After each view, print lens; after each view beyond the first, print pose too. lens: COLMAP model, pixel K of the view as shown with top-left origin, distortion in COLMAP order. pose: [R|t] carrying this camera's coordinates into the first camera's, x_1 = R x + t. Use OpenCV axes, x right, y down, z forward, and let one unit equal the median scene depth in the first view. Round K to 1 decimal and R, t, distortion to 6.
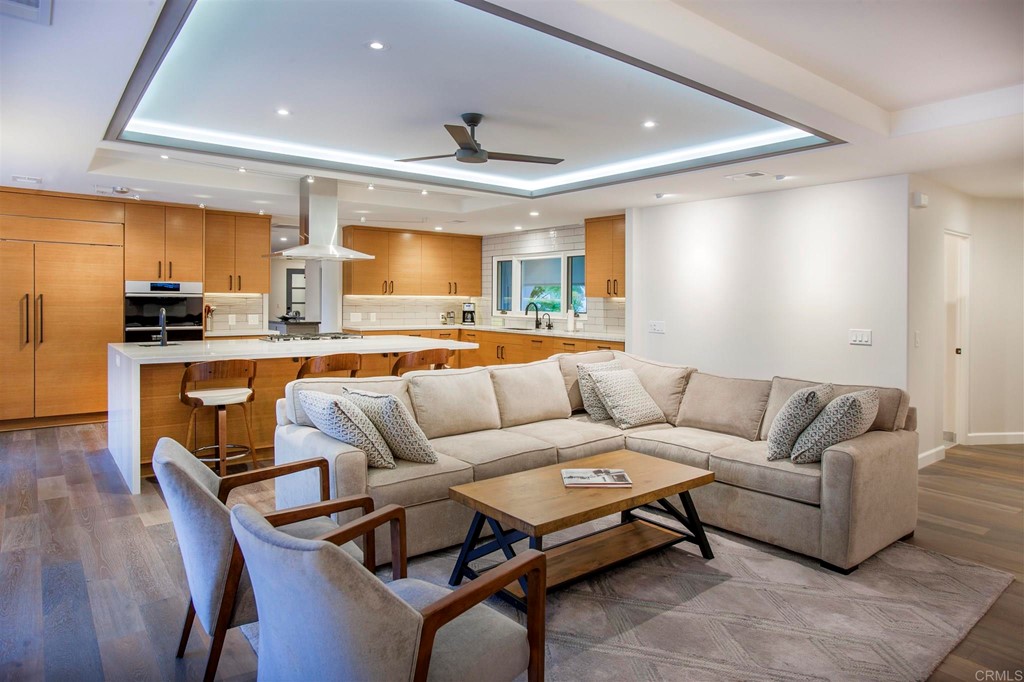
lens RADIAL K [[615.5, 0, 511.6], [0, 615.5, 299.7], [0, 0, 1]] dist [-0.033077, 0.000375]
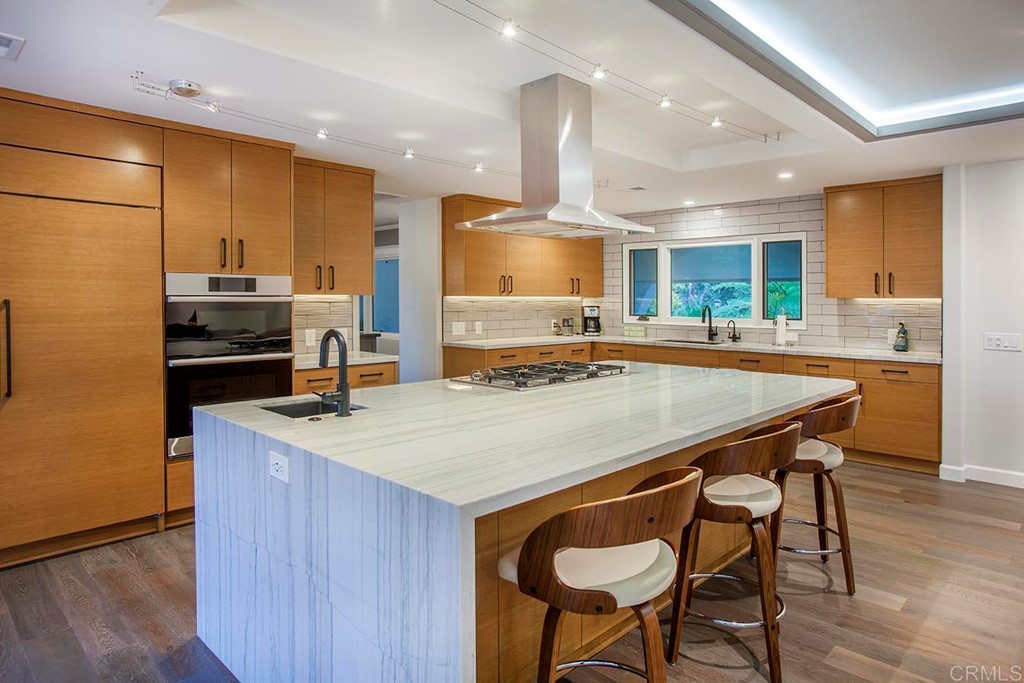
lens RADIAL K [[615.5, 0, 511.6], [0, 615.5, 300.2], [0, 0, 1]] dist [-0.033077, 0.000375]
pose [[0.993222, -0.006067, 0.116072, -0.278272], [0.005894, 0.999981, 0.001833, -0.004214], [-0.116081, -0.001137, 0.993239, 0.302243]]
